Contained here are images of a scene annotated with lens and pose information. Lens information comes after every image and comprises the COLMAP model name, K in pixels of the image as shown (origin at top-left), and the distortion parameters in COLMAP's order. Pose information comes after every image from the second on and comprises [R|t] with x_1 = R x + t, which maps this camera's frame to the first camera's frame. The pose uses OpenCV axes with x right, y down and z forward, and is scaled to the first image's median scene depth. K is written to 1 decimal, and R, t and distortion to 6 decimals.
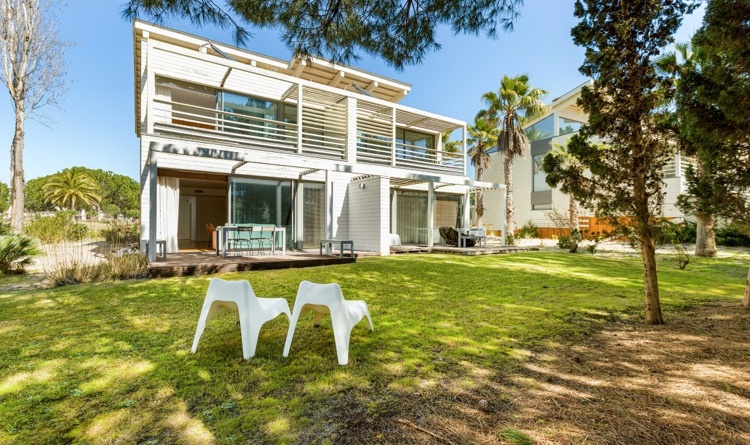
lens RADIAL K [[343.8, 0, 377.3], [0, 343.8, 233.0], [0, 0, 1]] dist [0.003229, -0.000797]
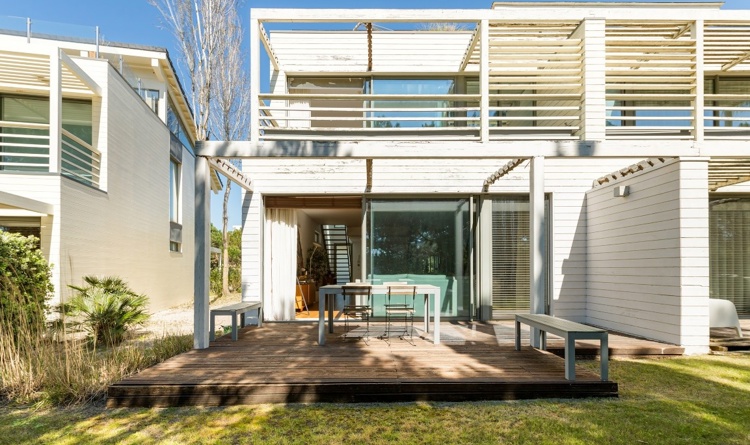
lens RADIAL K [[343.8, 0, 388.4], [0, 343.8, 271.6], [0, 0, 1]] dist [0.003229, -0.000797]
pose [[0.825415, -0.006504, -0.564488, -0.044511], [0.002080, 0.999962, -0.008480, -0.027576], [0.564522, 0.005825, 0.825397, 0.464260]]
